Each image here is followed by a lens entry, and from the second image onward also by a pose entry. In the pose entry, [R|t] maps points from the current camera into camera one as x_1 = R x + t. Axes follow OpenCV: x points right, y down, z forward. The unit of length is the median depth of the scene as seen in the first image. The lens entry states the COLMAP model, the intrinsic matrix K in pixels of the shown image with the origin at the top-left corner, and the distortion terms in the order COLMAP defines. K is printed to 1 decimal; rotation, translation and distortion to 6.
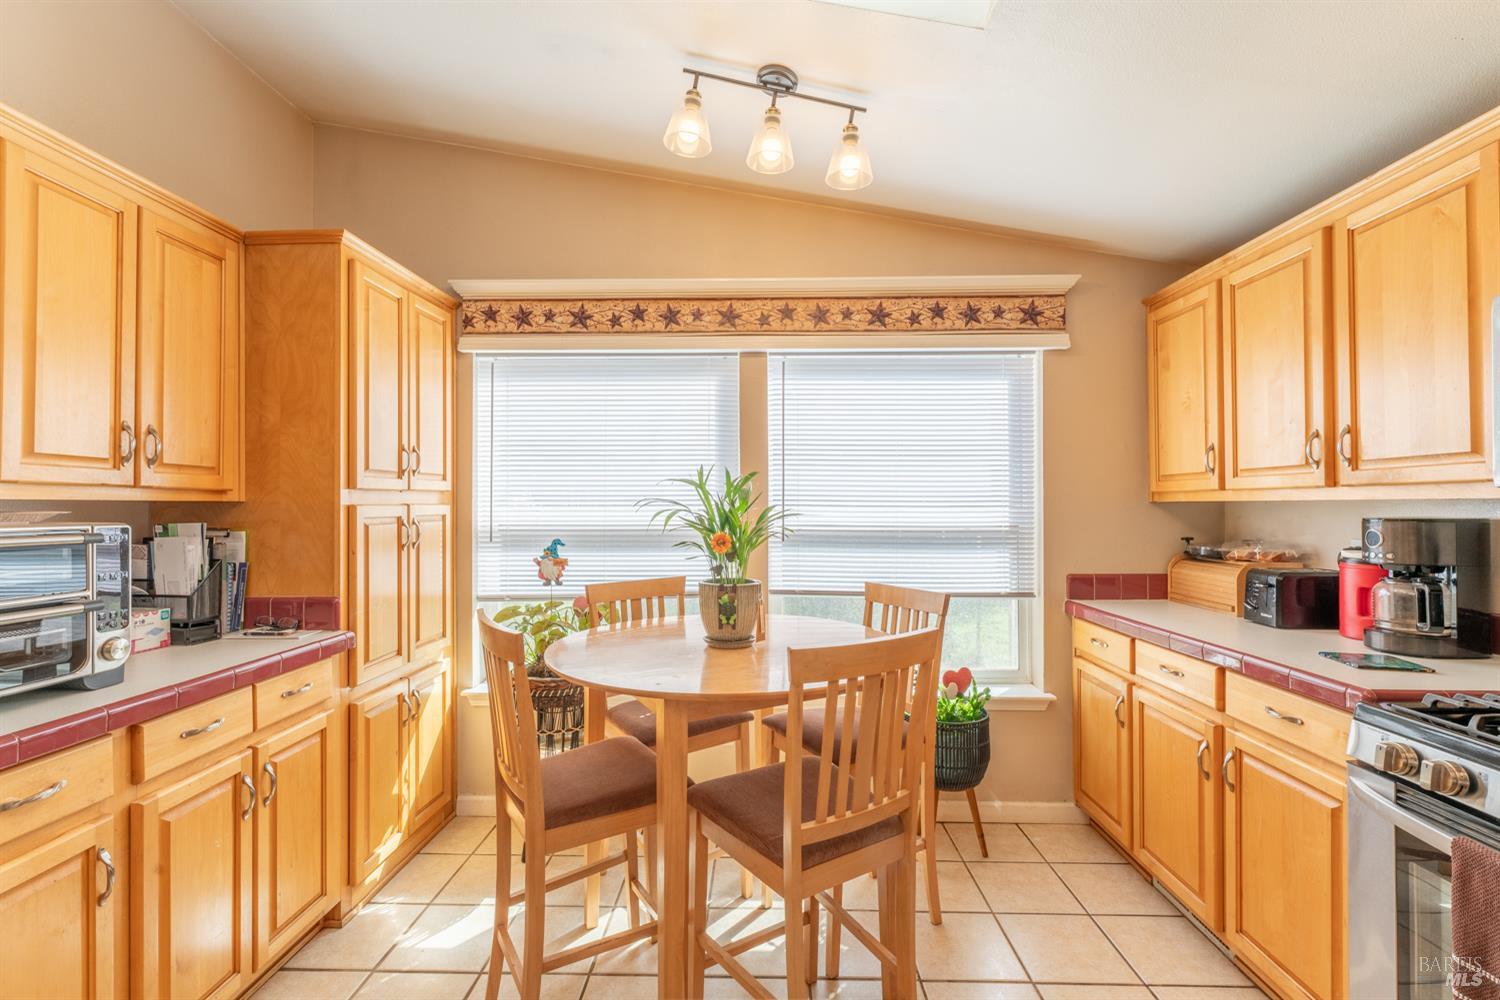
lens RADIAL K [[648.2, 0, 748.6], [0, 648.2, 503.1], [0, 0, 1]] dist [0.000186, 0.000203]
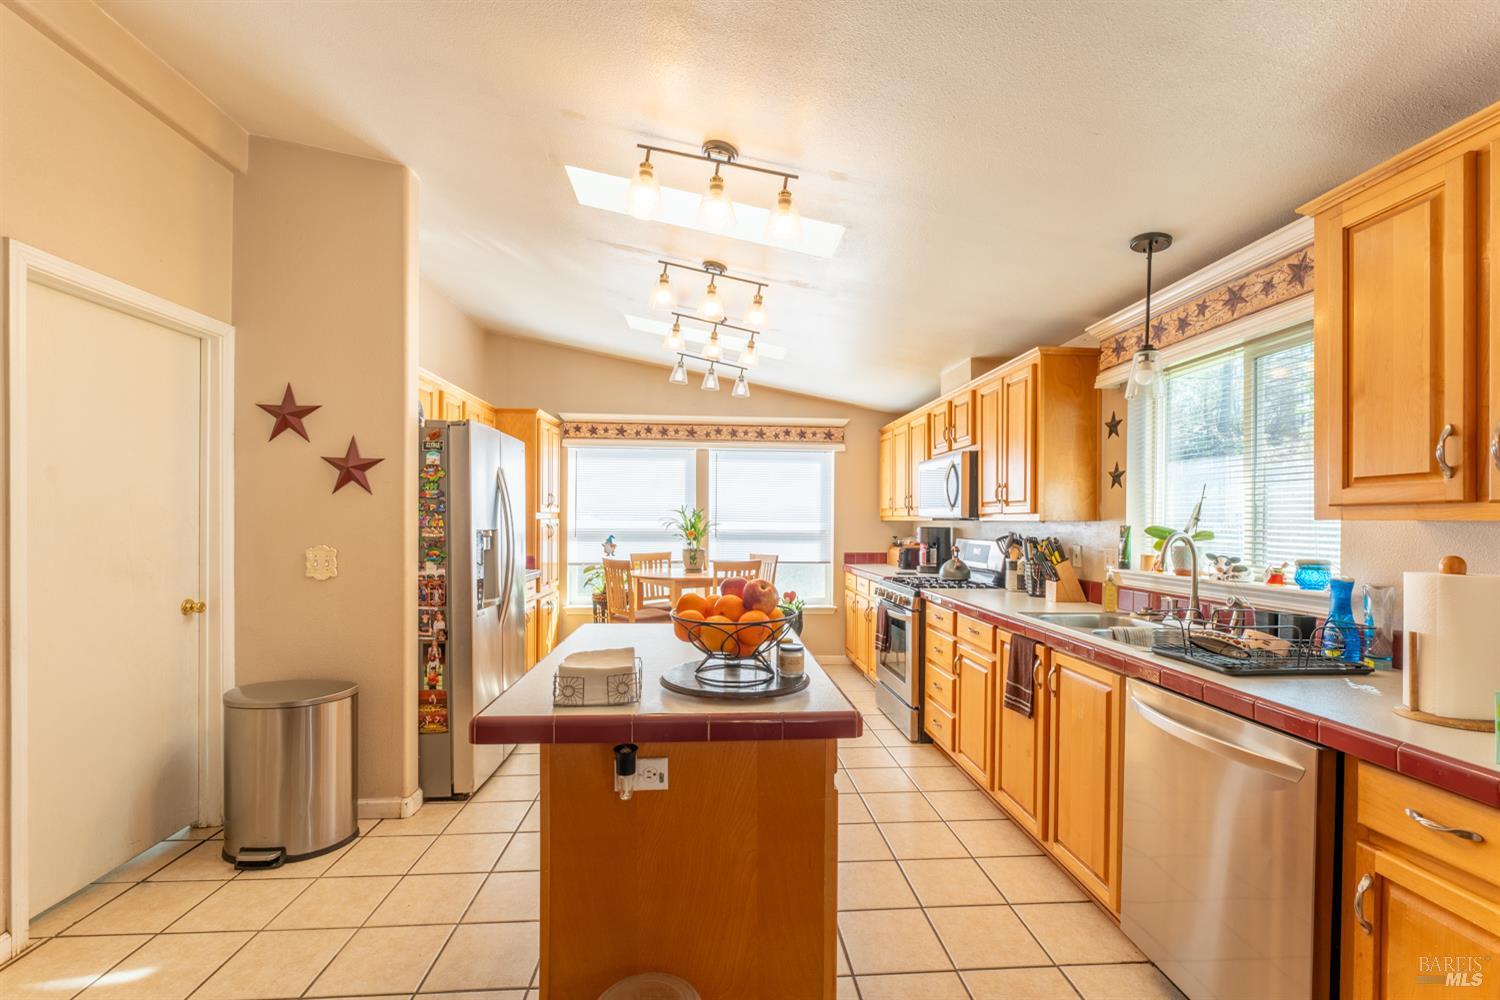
lens RADIAL K [[639.6, 0, 749.7], [0, 639.6, 525.2], [0, 0, 1]] dist [-0.000819, -0.000012]
pose [[0.995636, 0.009844, 0.092804, -0.041016], [-0.010889, 0.999883, 0.010762, -0.006536], [-0.092687, -0.011726, 0.995626, -1.479894]]
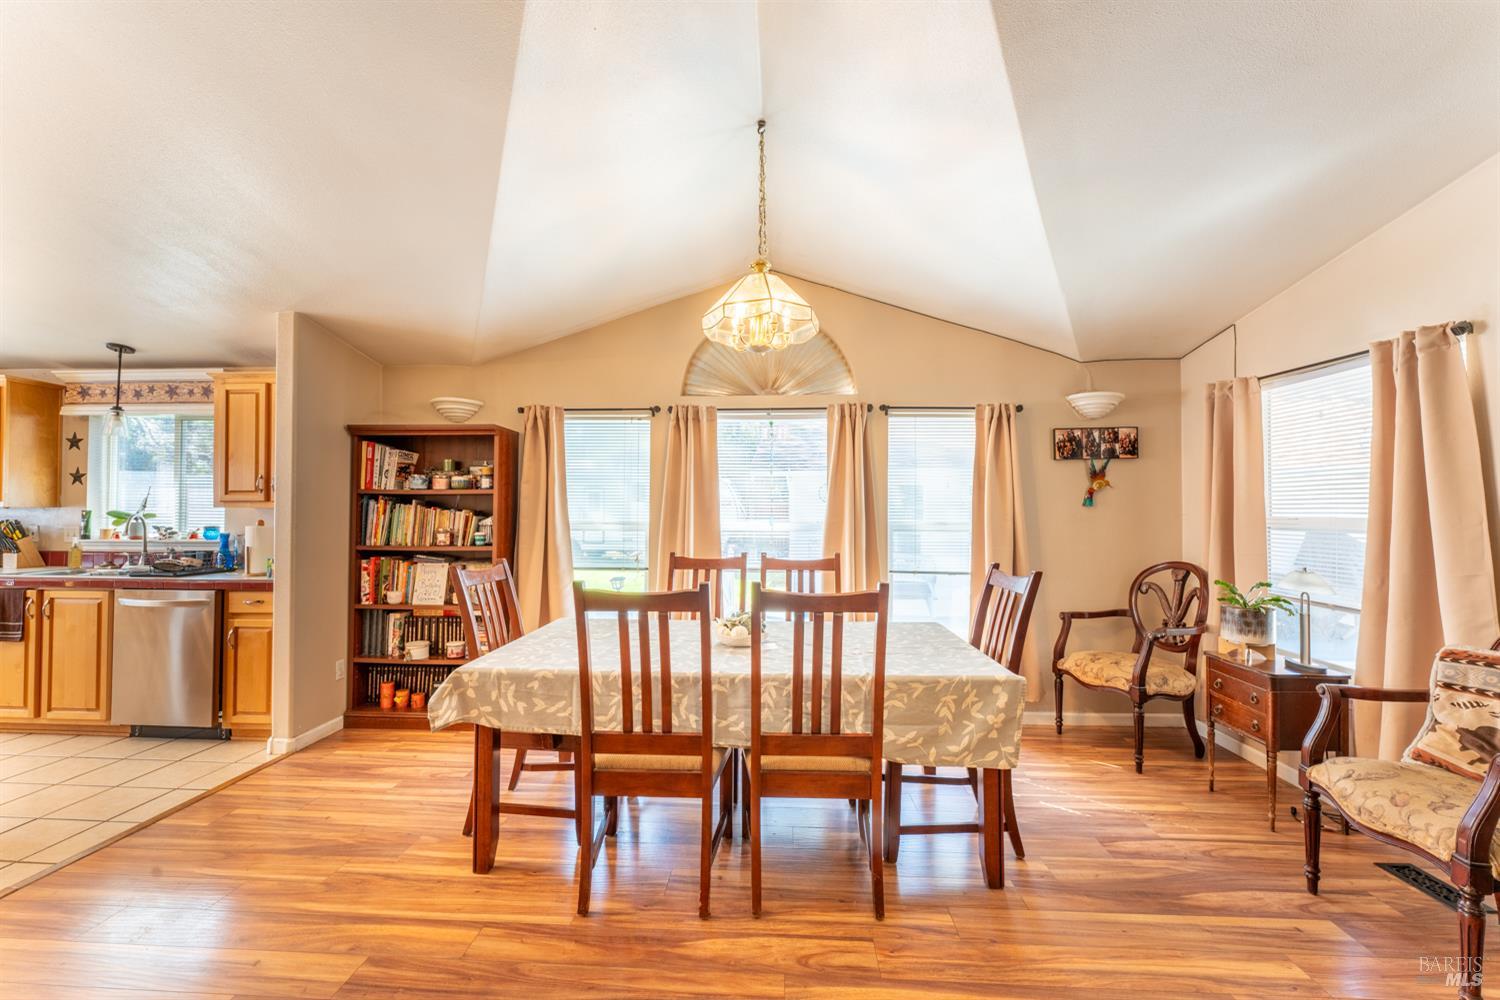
lens RADIAL K [[616.6, 0, 750.0], [0, 616.6, 500.0], [0, 0, 1]] dist [-0.001793, -0.000031]
pose [[0.028011, 0.022434, 0.999356, -1.044097], [-0.007677, 0.999723, -0.022227, -0.005489], [-0.999578, -0.007049, 0.028175, -2.390459]]
